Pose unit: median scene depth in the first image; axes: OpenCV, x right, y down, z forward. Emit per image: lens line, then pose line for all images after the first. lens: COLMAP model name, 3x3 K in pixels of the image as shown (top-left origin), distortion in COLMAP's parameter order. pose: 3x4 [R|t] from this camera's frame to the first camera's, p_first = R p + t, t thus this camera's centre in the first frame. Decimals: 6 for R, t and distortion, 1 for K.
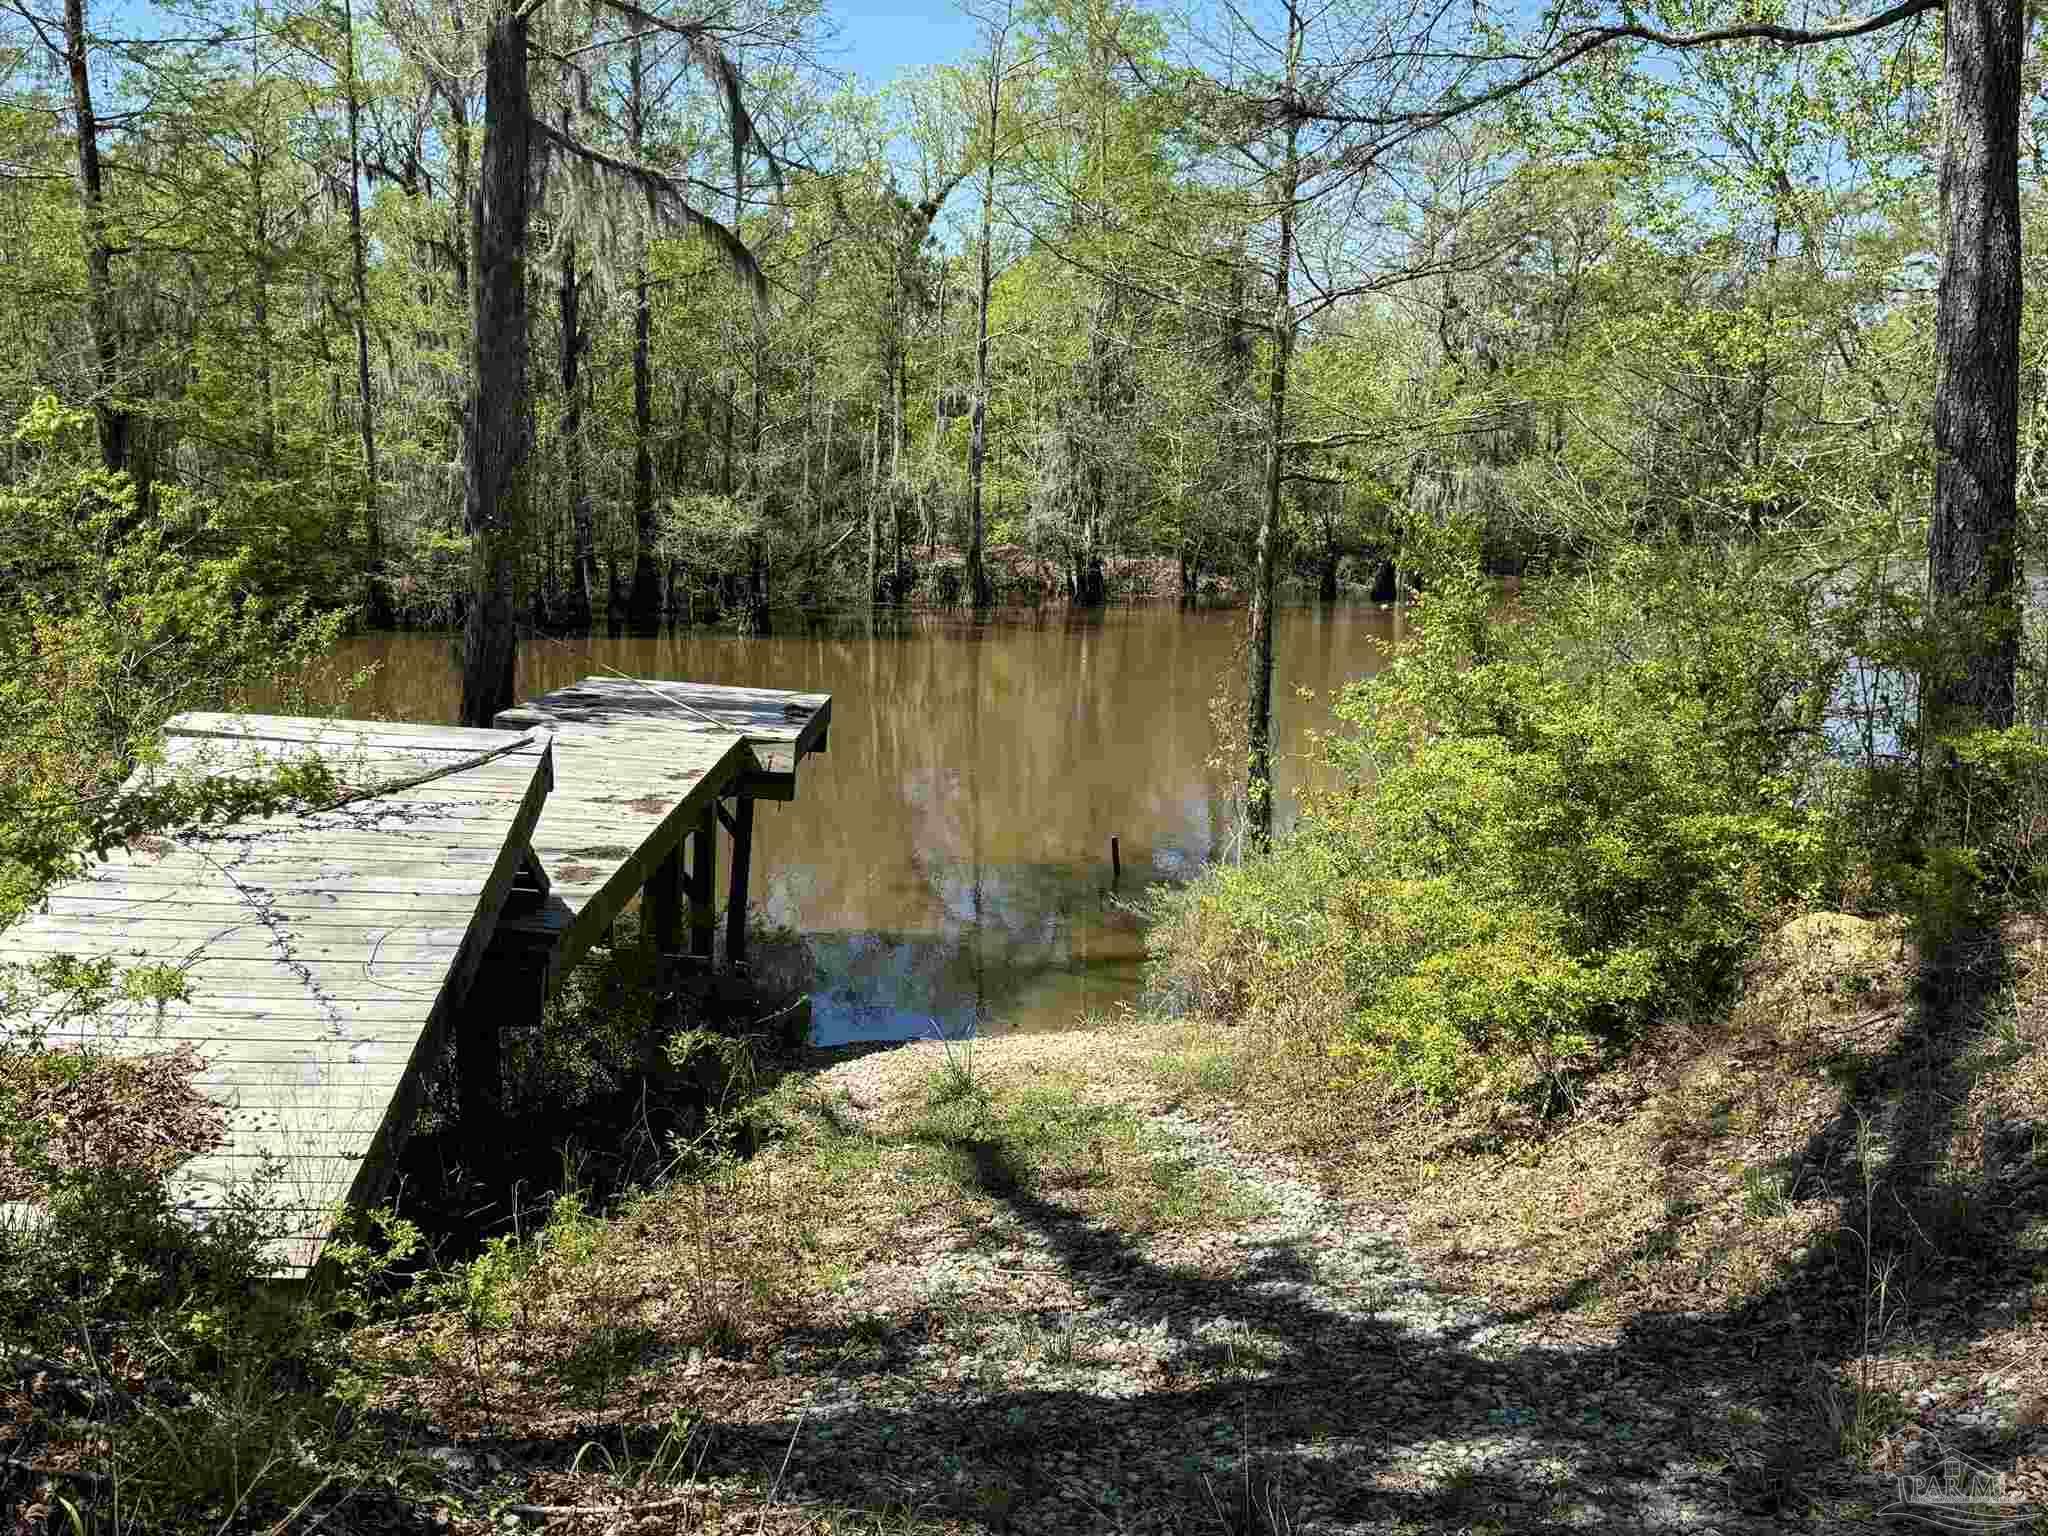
lens RADIAL K [[1887.6, 0, 1024.0], [0, 1887.6, 768.0], [0, 0, 1]] dist [0.160810, -0.309641]
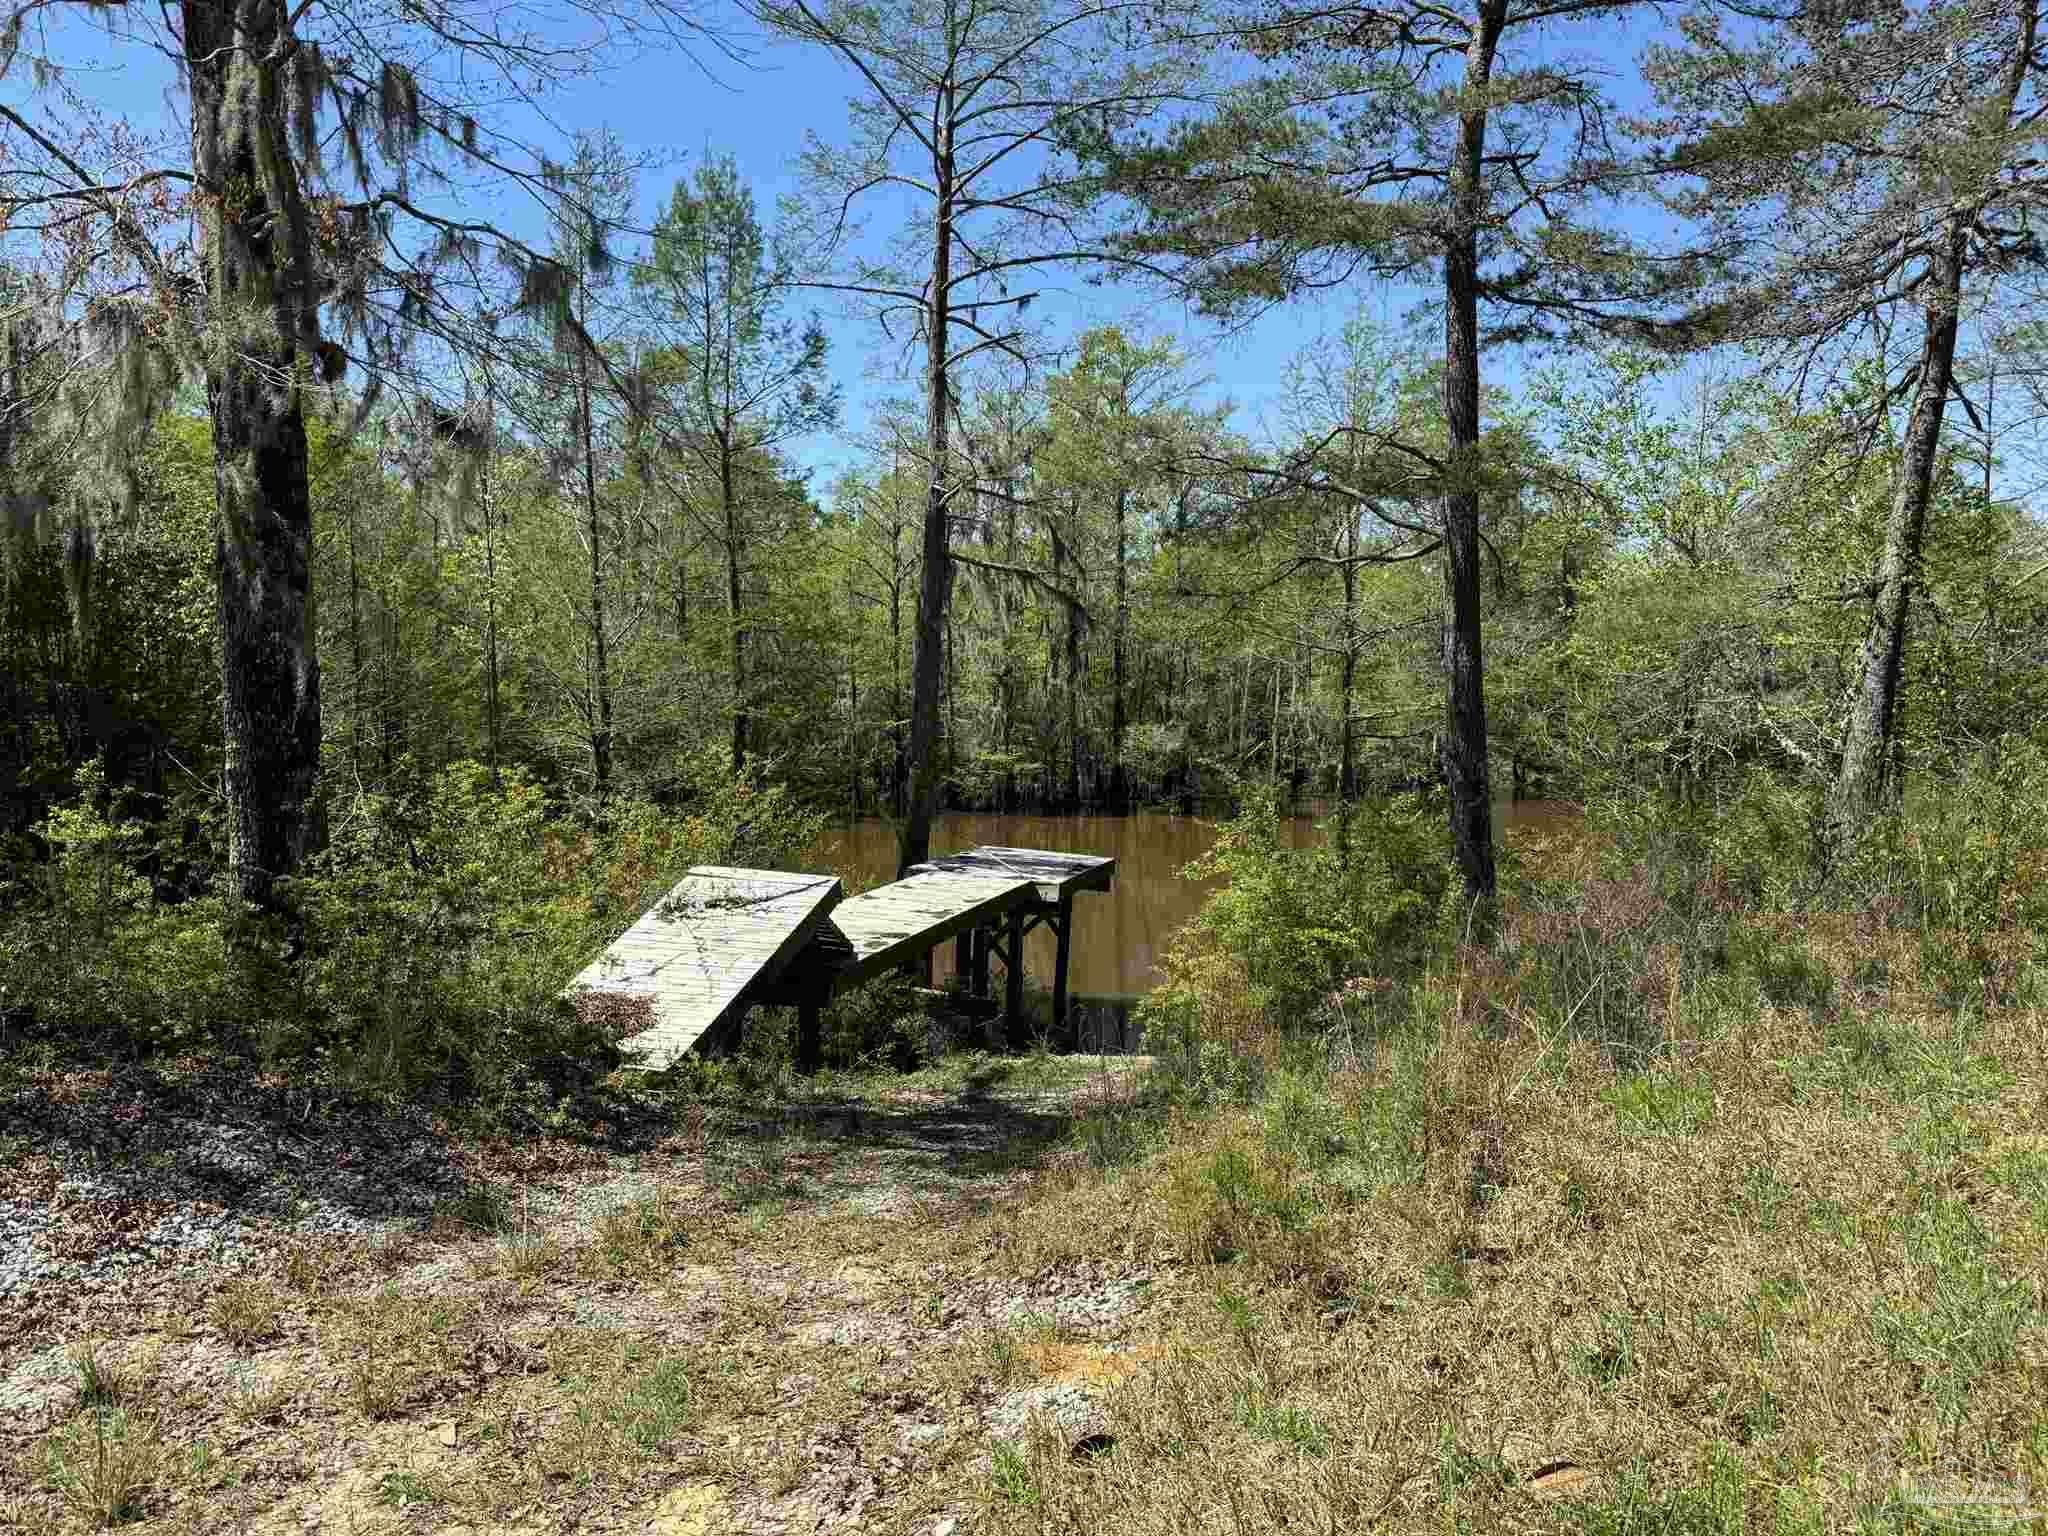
lens RADIAL K [[1442.8, 0, 1024.0], [0, 1442.8, 768.0], [0, 0, 1]] dist [0.196856, 0.000077]
pose [[0.944337, -0.001494, -0.328977, 0.285748], [-0.029816, 0.995486, -0.090108, 0.000614], [0.327627, 0.094901, 0.940029, -0.306325]]
